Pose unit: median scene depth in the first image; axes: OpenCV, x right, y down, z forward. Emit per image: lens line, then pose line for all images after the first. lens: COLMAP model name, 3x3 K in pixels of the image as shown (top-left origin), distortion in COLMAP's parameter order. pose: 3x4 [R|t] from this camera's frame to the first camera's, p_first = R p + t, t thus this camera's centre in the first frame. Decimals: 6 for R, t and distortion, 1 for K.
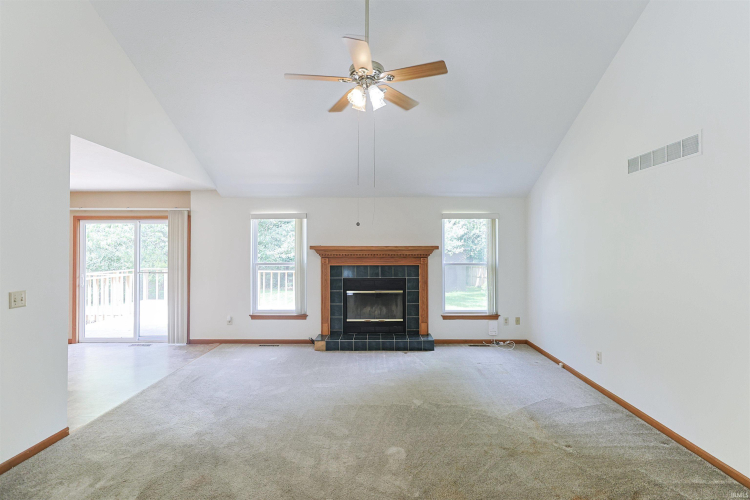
lens RADIAL K [[358.4, 0, 381.1], [0, 358.4, 249.6], [0, 0, 1]] dist [-0.018554, 0.010167]
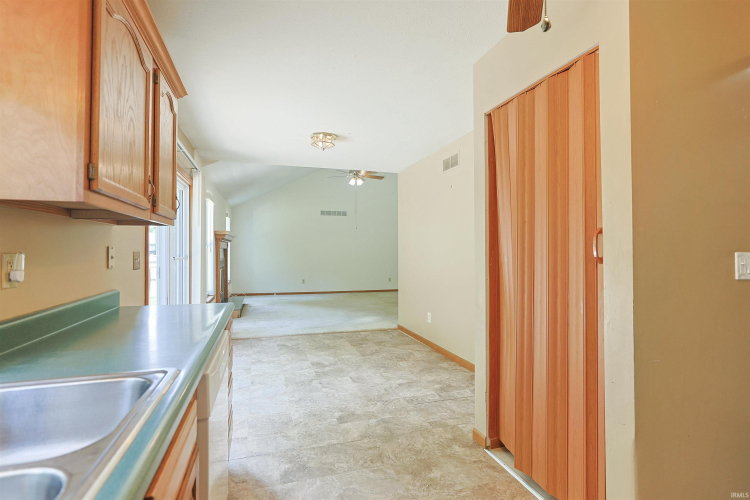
lens RADIAL K [[358.4, 0, 374.2], [0, 358.4, 248.2], [0, 0, 1]] dist [-0.018554, 0.010167]
pose [[-0.297510, 0.002308, 0.954716, -1.367887], [-0.008567, 0.999950, -0.005087, 0.045638], [-0.954680, -0.009692, -0.297475, 0.861624]]
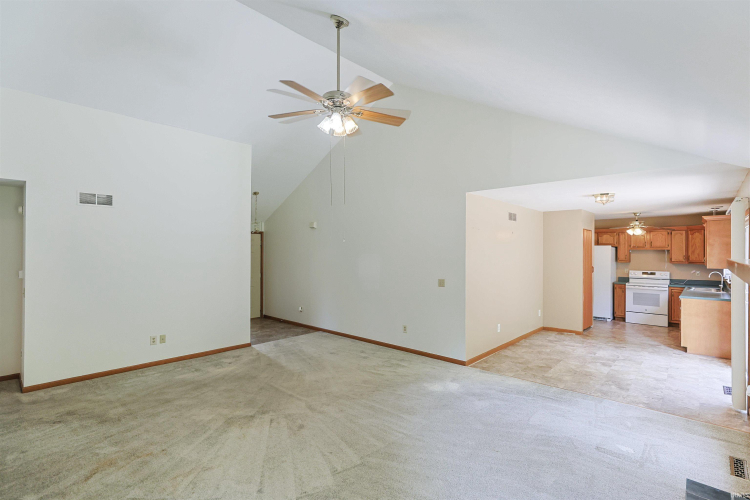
lens RADIAL K [[358.4, 0, 381.8], [0, 358.4, 248.7], [0, 0, 1]] dist [-0.018554, 0.010167]
pose [[-0.675705, -0.009246, -0.737115, 0.349807], [0.001012, 0.999909, -0.013470, -0.016690], [0.737172, -0.009847, -0.675634, 0.950210]]
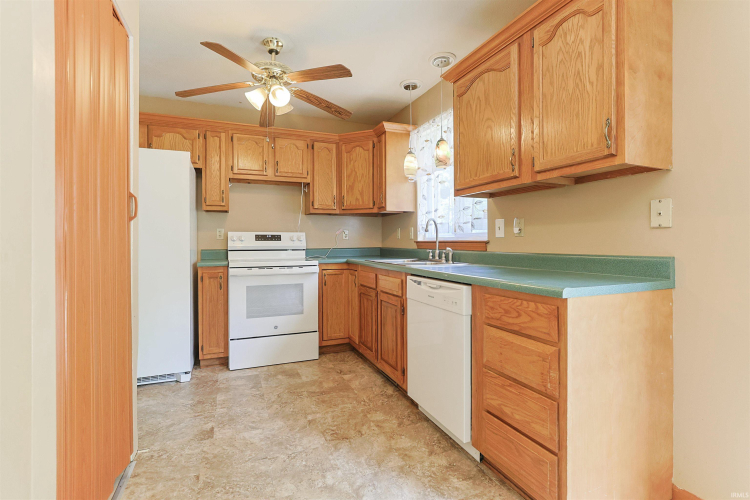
lens RADIAL K [[358.4, 0, 376.3], [0, 358.4, 243.1], [0, 0, 1]] dist [-0.018554, 0.010167]
pose [[0.374366, -0.000024, -0.927281, -0.803417], [0.010843, 0.999932, 0.004352, 0.075014], [0.927218, -0.011684, 0.374340, 0.709983]]
